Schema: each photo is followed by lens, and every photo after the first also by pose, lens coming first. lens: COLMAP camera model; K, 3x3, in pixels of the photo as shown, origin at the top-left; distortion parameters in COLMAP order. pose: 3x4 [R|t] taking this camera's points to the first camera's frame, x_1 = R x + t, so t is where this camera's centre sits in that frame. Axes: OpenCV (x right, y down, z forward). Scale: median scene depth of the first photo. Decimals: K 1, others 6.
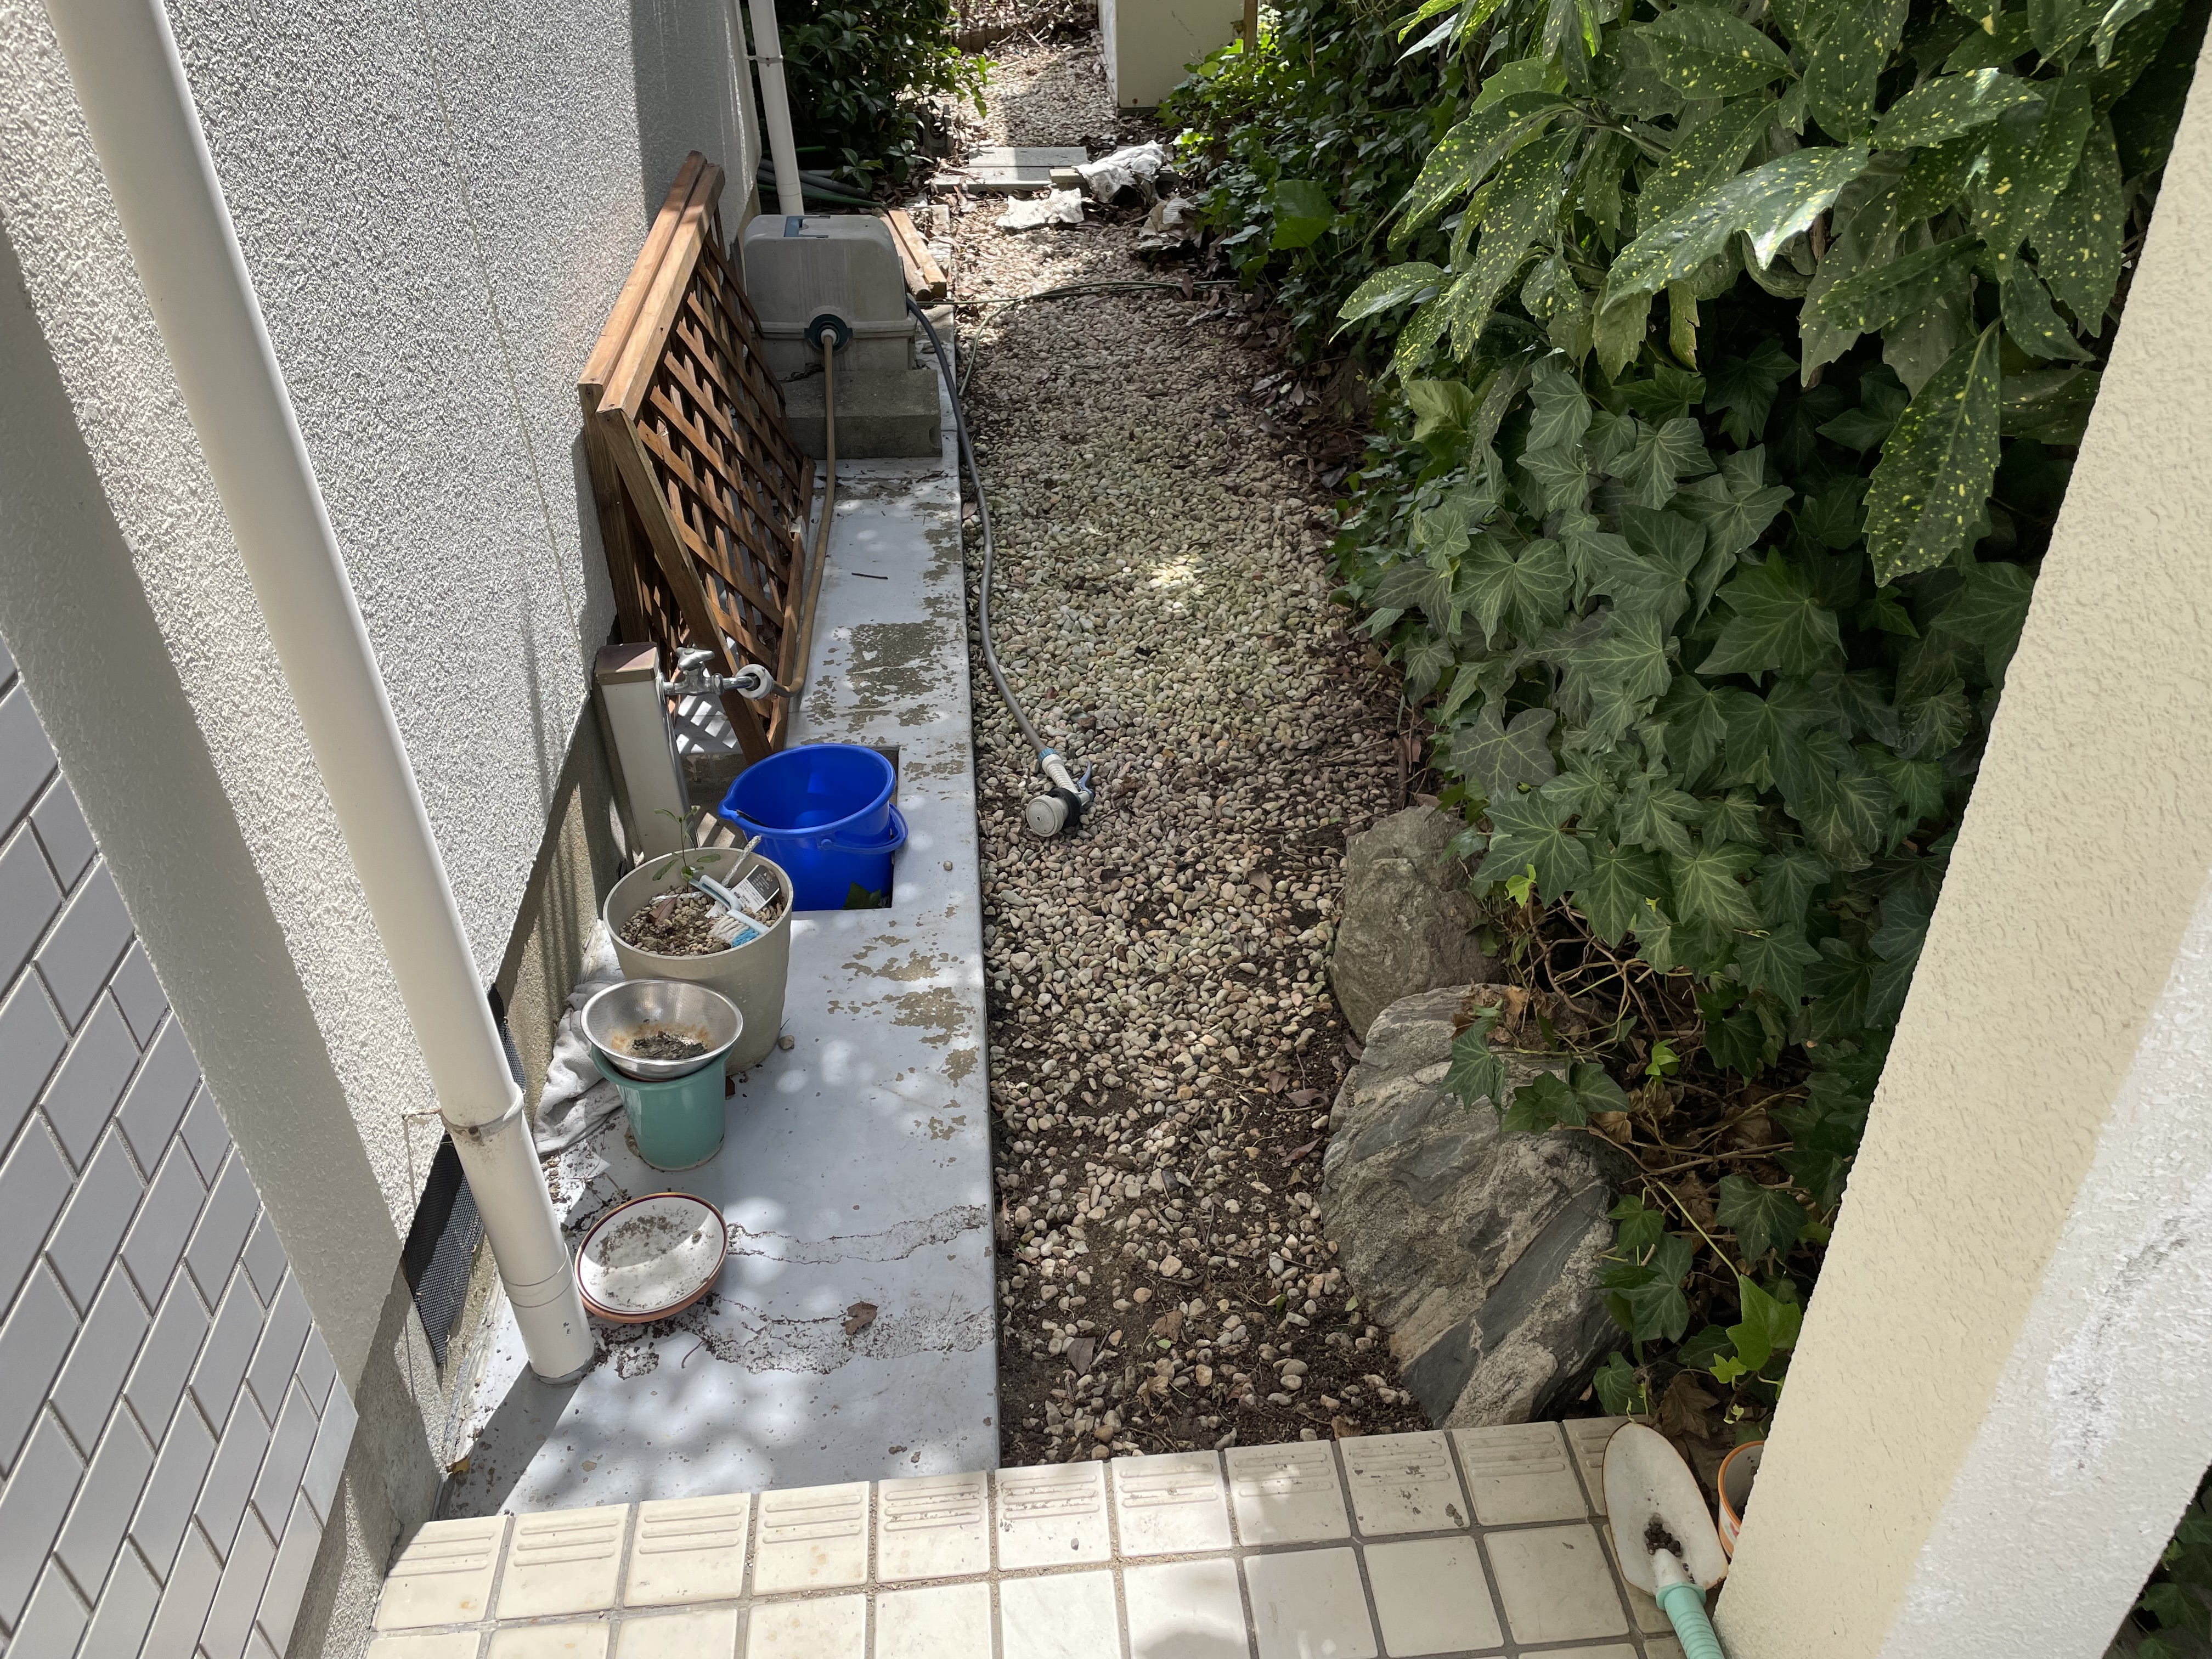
lens RADIAL K [[1760.1, 0, 1113.7], [0, 1760.1, 816.2], [0, 0, 1]] dist [0.102035, -0.154540]
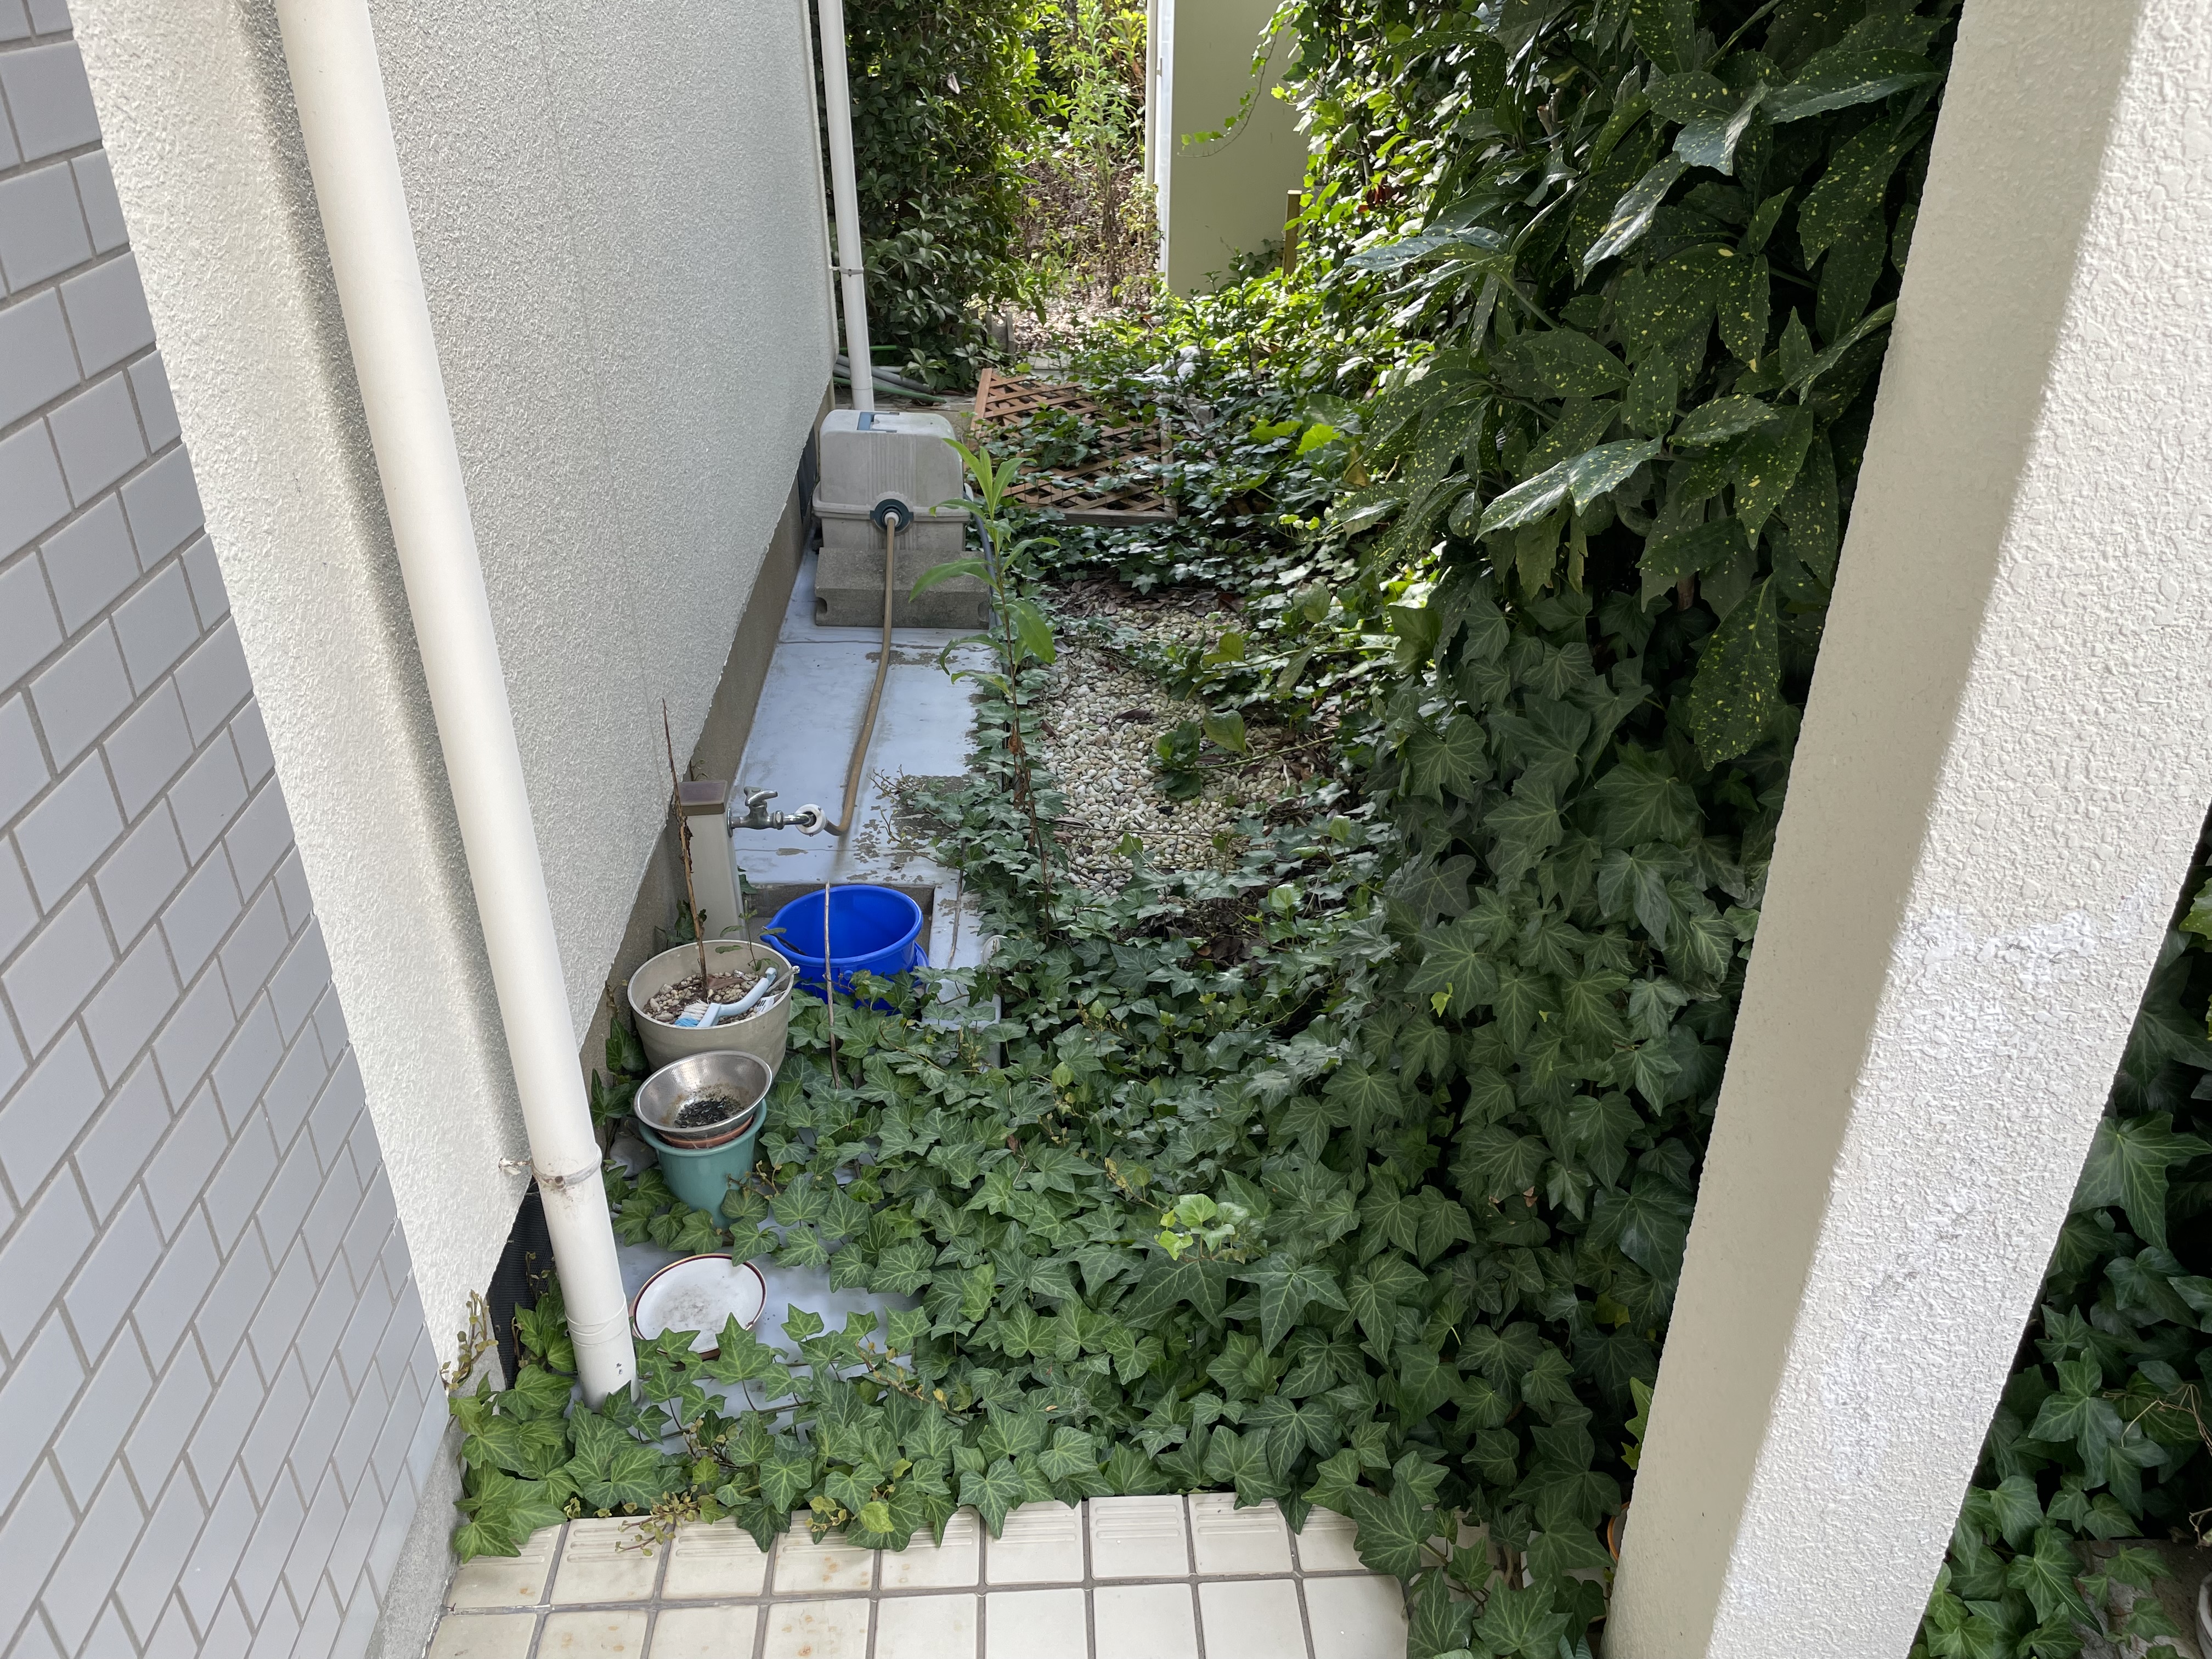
lens RADIAL K [[1760.1, 0, 1113.7], [0, 1760.1, 816.2], [0, 0, 1]] dist [0.102035, -0.154540]
pose [[0.998811, 0.044935, -0.018899, 0.016333], [-0.046560, 0.994217, -0.096773, 0.033660], [0.014441, 0.097538, 0.995127, -0.179455]]
